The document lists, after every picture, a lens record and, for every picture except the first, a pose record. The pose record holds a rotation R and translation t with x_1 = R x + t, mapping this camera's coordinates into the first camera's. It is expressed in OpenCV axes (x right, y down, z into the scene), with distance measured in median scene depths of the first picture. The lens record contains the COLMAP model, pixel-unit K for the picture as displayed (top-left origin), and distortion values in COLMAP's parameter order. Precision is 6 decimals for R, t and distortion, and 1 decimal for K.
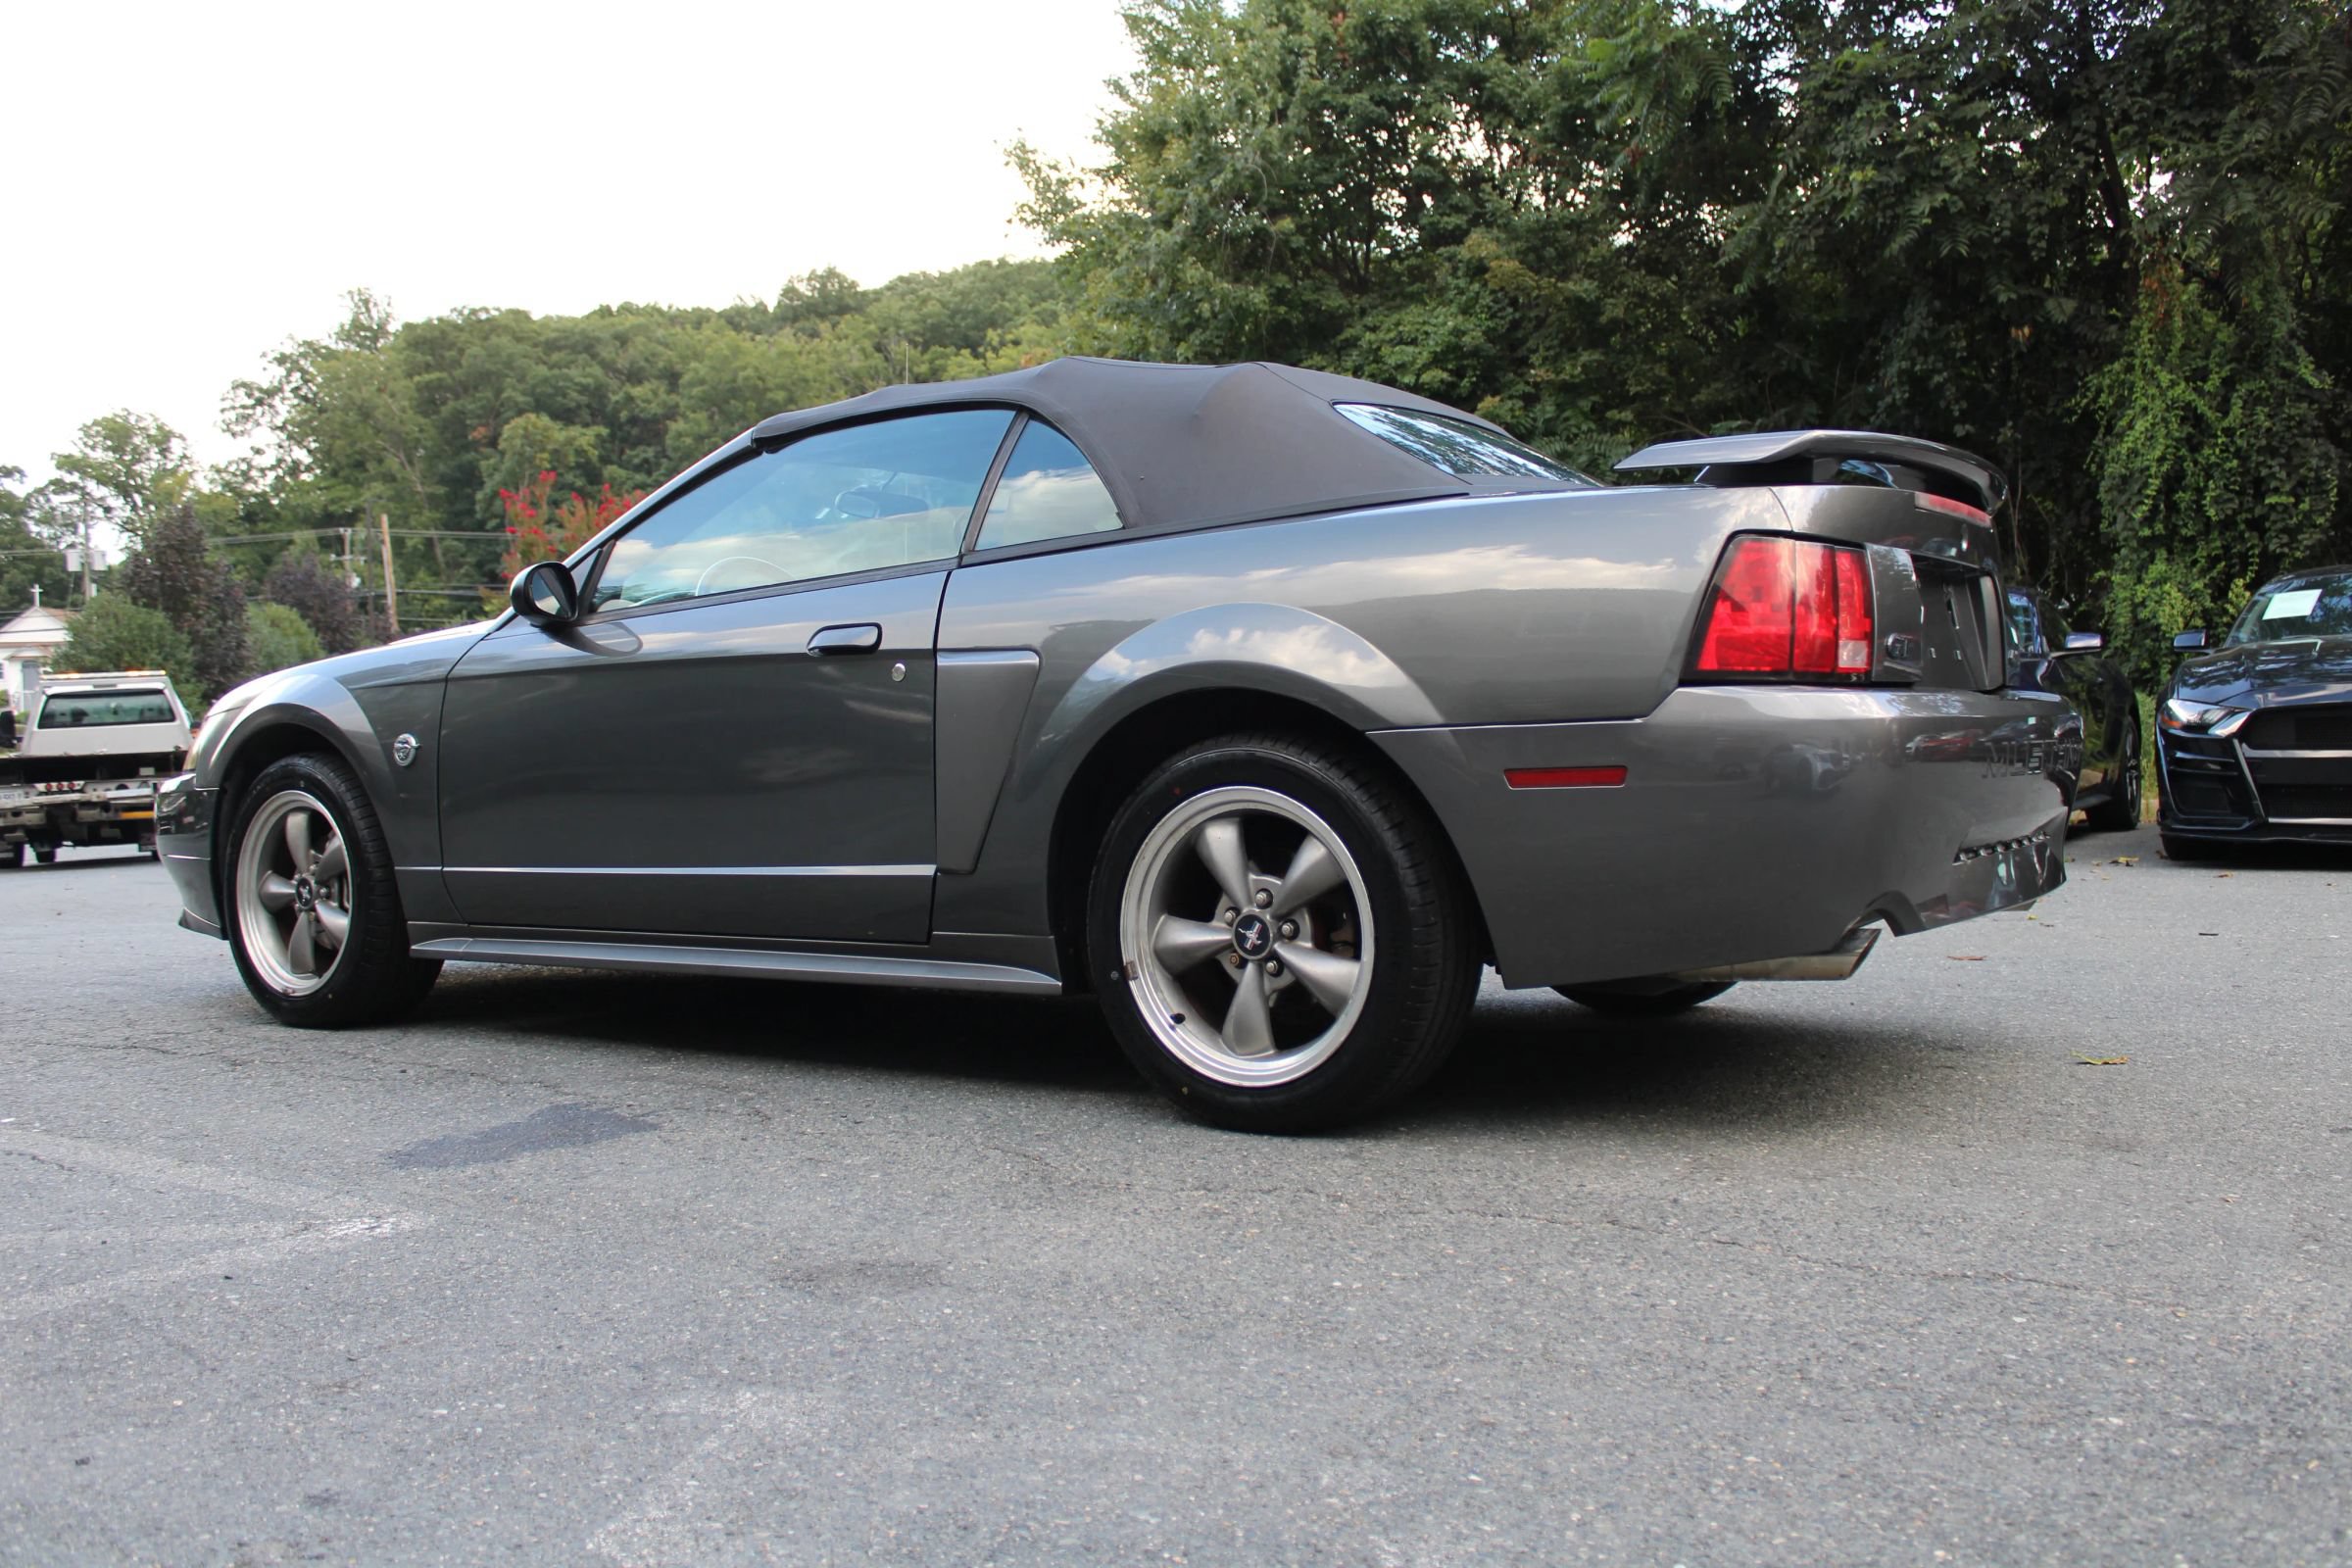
lens RADIAL K [[2155.4, 0, 1222.9], [0, 2155.4, 718.0], [0, 0, 1]] dist [-0.175417, 0.162698]
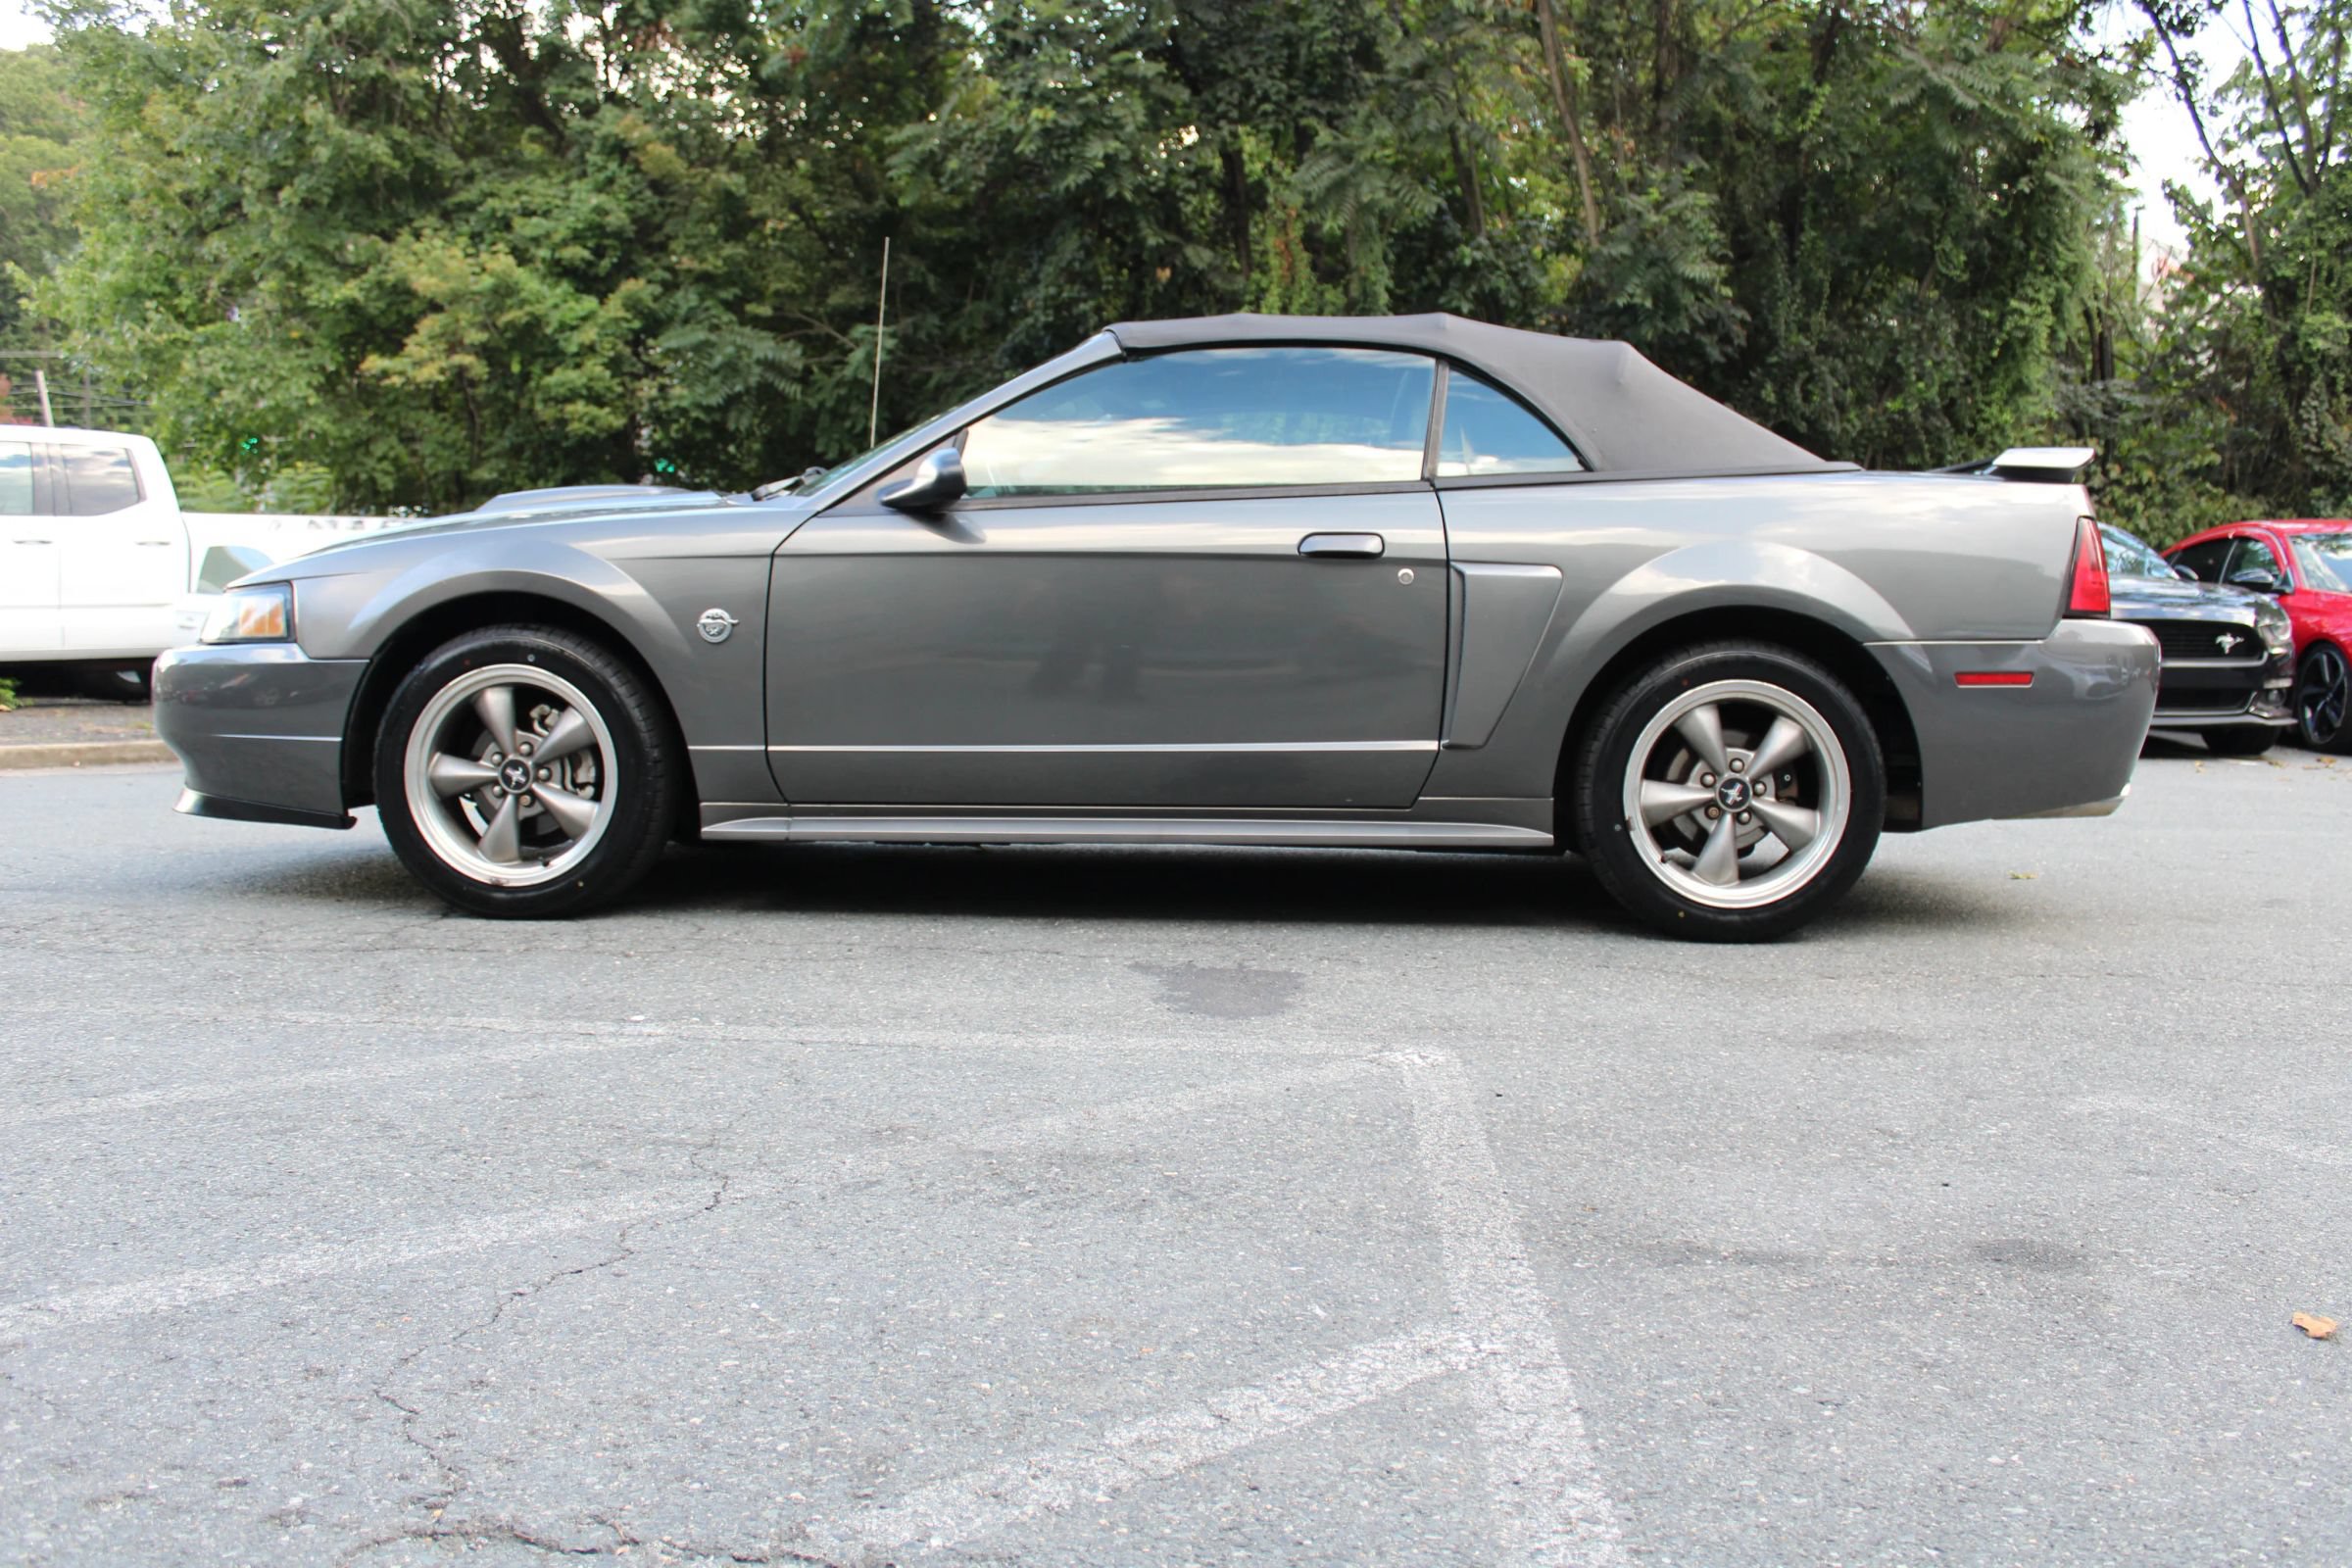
lens RADIAL K [[2155.4, 0, 1222.9], [0, 2155.4, 718.0], [0, 0, 1]] dist [-0.175417, 0.162698]
pose [[0.833308, 0.003544, 0.552797, -0.223807], [-0.033347, 0.998481, 0.043868, 0.001861], [-0.551802, -0.054990, 0.832160, 0.020296]]
